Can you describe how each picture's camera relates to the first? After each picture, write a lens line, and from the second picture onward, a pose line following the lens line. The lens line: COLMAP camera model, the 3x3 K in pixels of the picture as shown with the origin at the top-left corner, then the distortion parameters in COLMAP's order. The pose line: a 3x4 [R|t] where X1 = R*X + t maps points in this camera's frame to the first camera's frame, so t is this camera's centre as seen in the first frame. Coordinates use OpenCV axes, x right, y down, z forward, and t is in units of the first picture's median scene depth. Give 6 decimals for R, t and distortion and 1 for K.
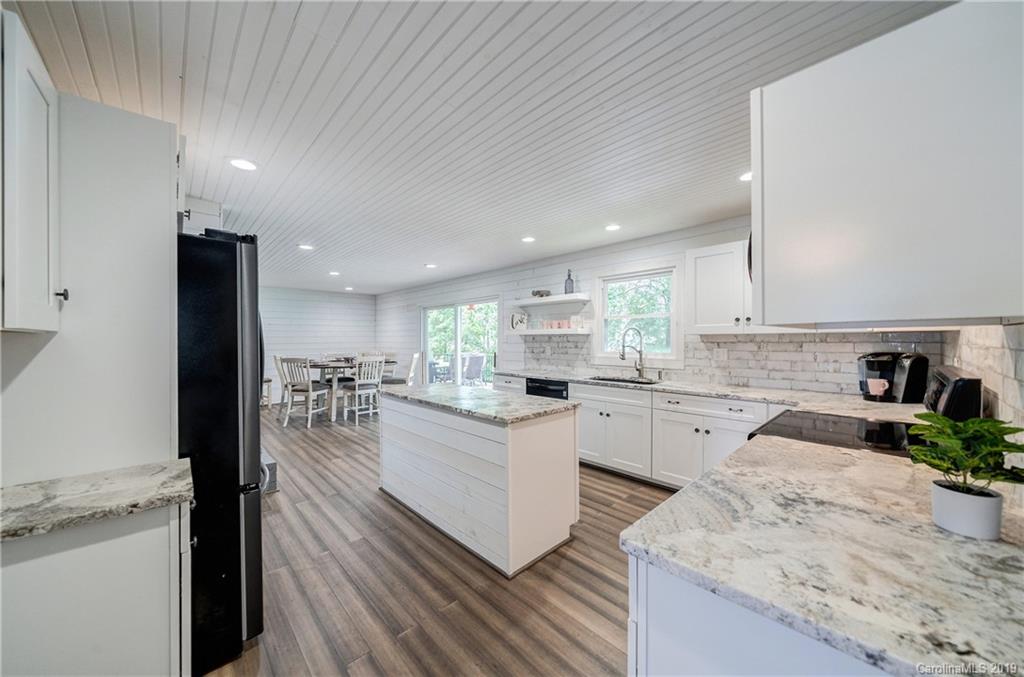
lens RADIAL K [[355.5, 0, 518.4], [0, 355.5, 338.8], [0, 0, 1]] dist [-0.000283, -0.000024]
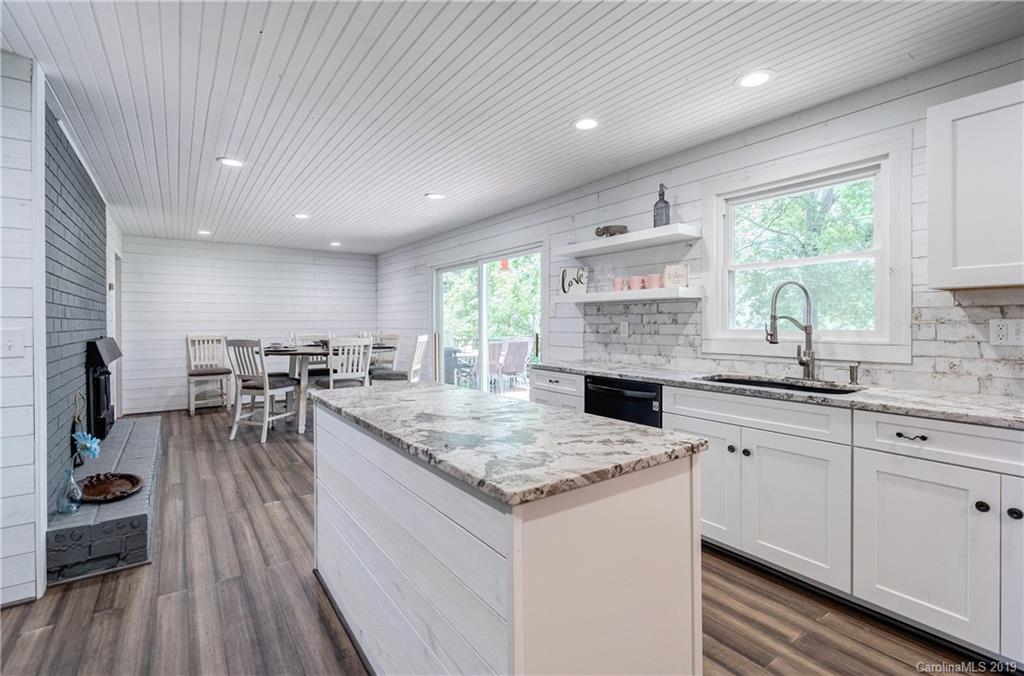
lens RADIAL K [[465.2, 0, 511.2], [0, 465.2, 316.9], [0, 0, 1]] dist [0.004527, -0.000026]
pose [[0.988361, -0.001555, -0.152118, 0.019635], [0.000026, 0.999949, -0.010056, 0.024521], [0.152126, 0.009935, 0.988311, 0.246650]]
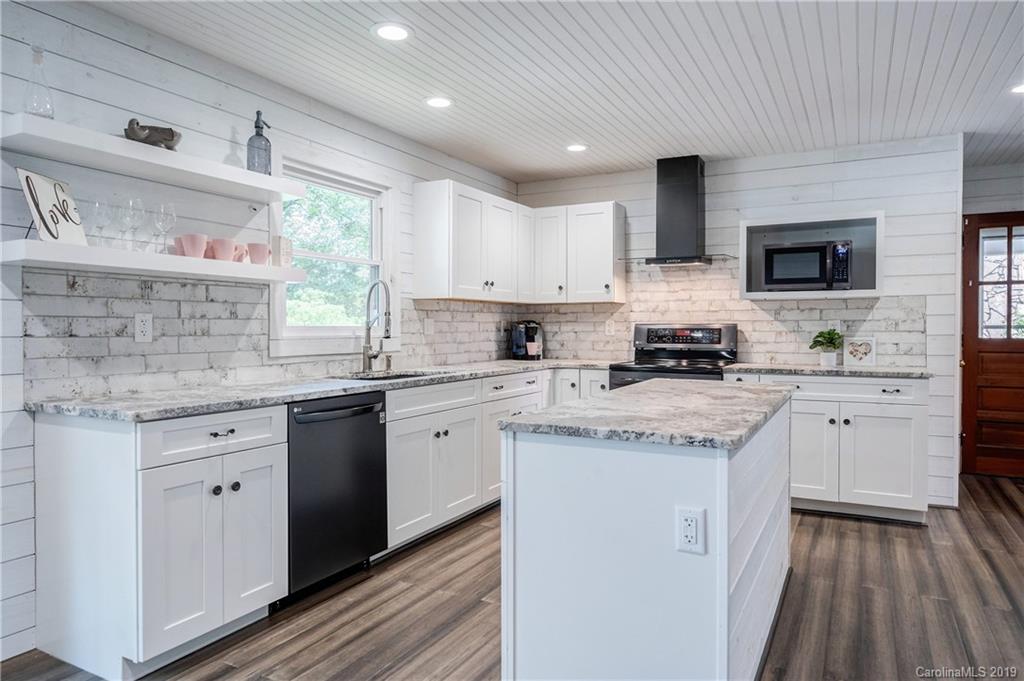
lens RADIAL K [[657.7, 0, 507.5], [0, 657.7, 323.7], [0, 0, 1]] dist [0.010051, -0.000424]
pose [[-0.291536, 0.011298, 0.956493, -0.645066], [0.002070, 0.999935, -0.011180, 0.043511], [-0.956558, -0.001279, -0.291540, 1.003730]]
